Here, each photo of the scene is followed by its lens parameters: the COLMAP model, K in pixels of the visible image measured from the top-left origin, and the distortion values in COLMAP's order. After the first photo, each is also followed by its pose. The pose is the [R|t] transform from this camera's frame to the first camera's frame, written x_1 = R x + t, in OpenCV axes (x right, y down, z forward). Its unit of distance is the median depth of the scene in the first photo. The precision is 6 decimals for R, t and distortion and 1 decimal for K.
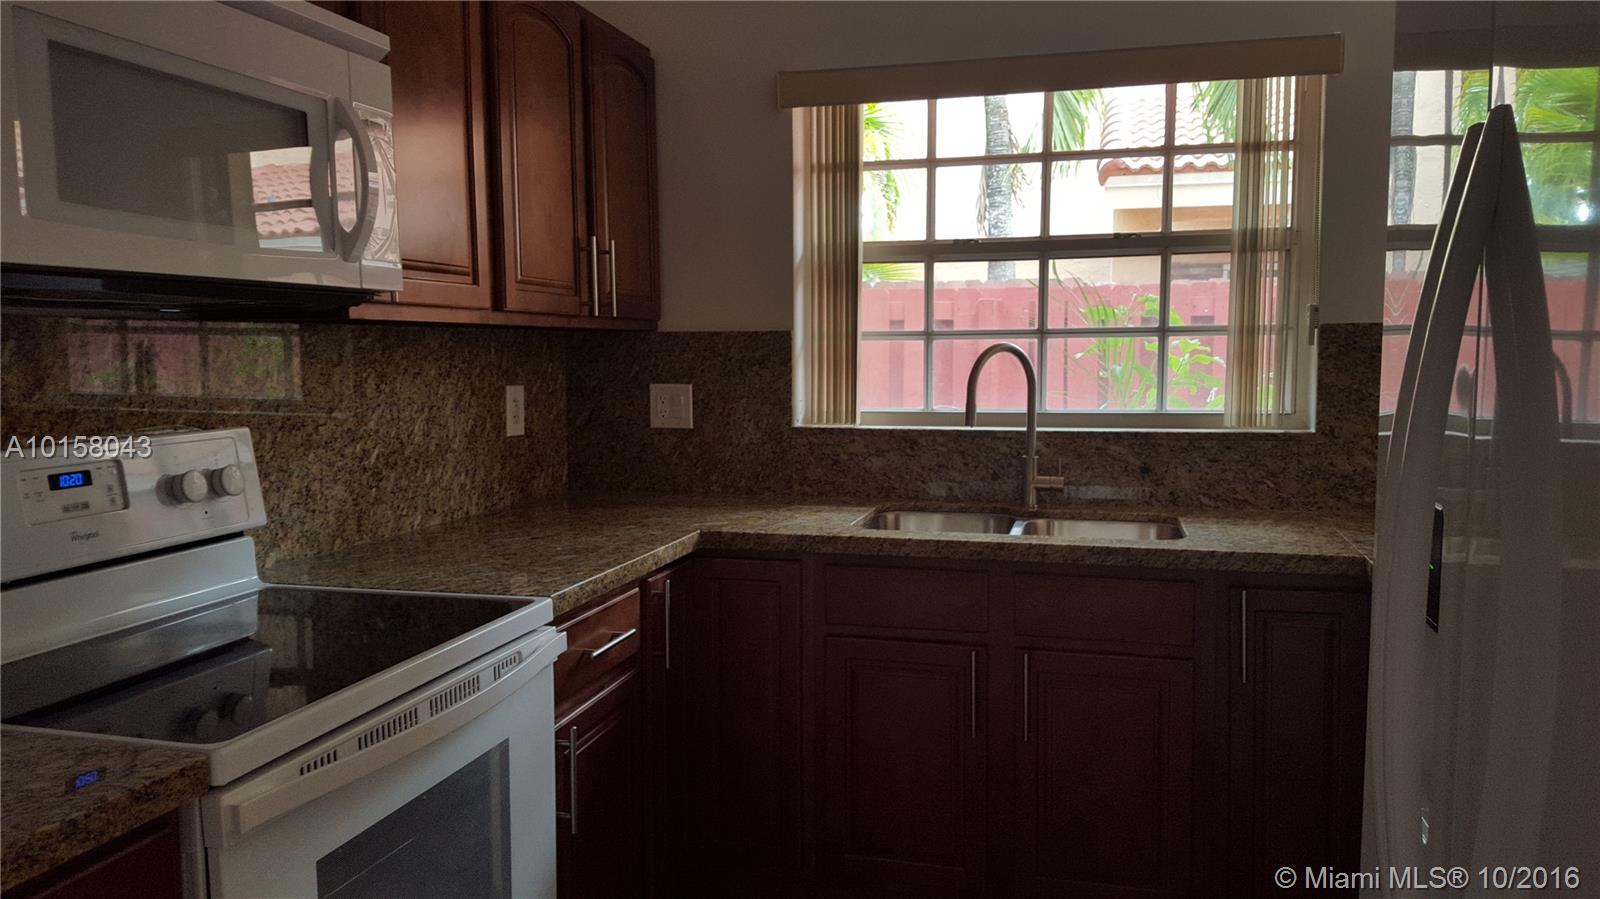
lens RADIAL K [[1218.1, 0, 807.7], [0, 1218.1, 447.6], [0, 0, 1]] dist [0.105293, -0.001962]
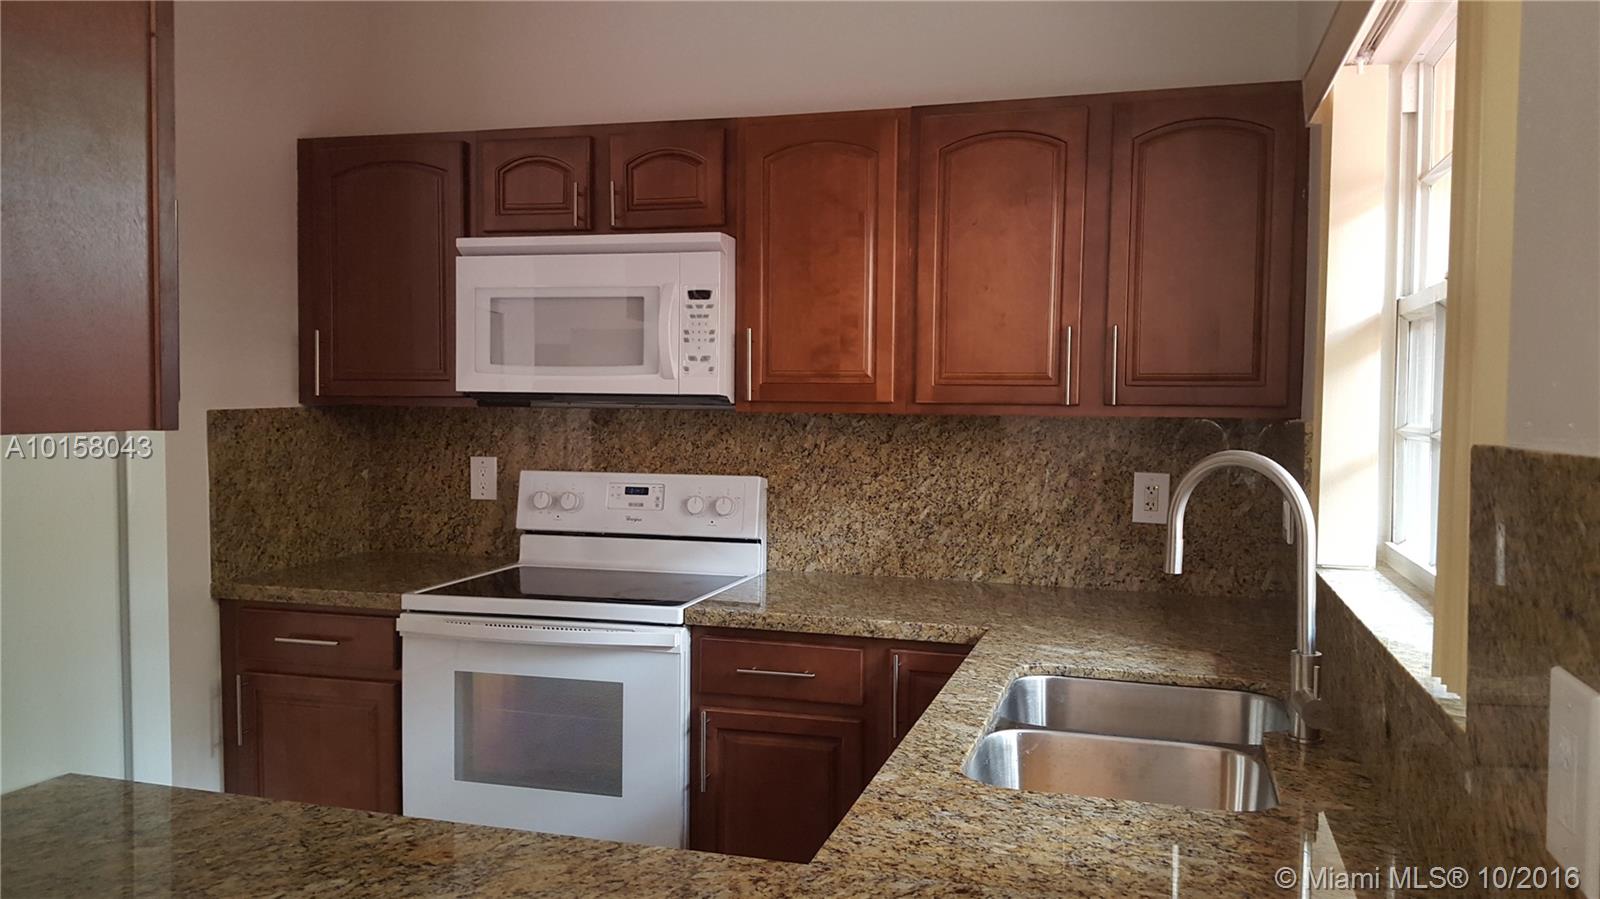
lens RADIAL K [[1218.1, 0, 809.6], [0, 1218.1, 457.5], [0, 0, 1]] dist [0.105293, -0.001962]
pose [[-0.026266, 0.056620, -0.998050, 0.909994], [-0.096101, 0.993627, 0.058899, -0.113626], [0.995025, 0.097461, -0.020657, 0.885803]]
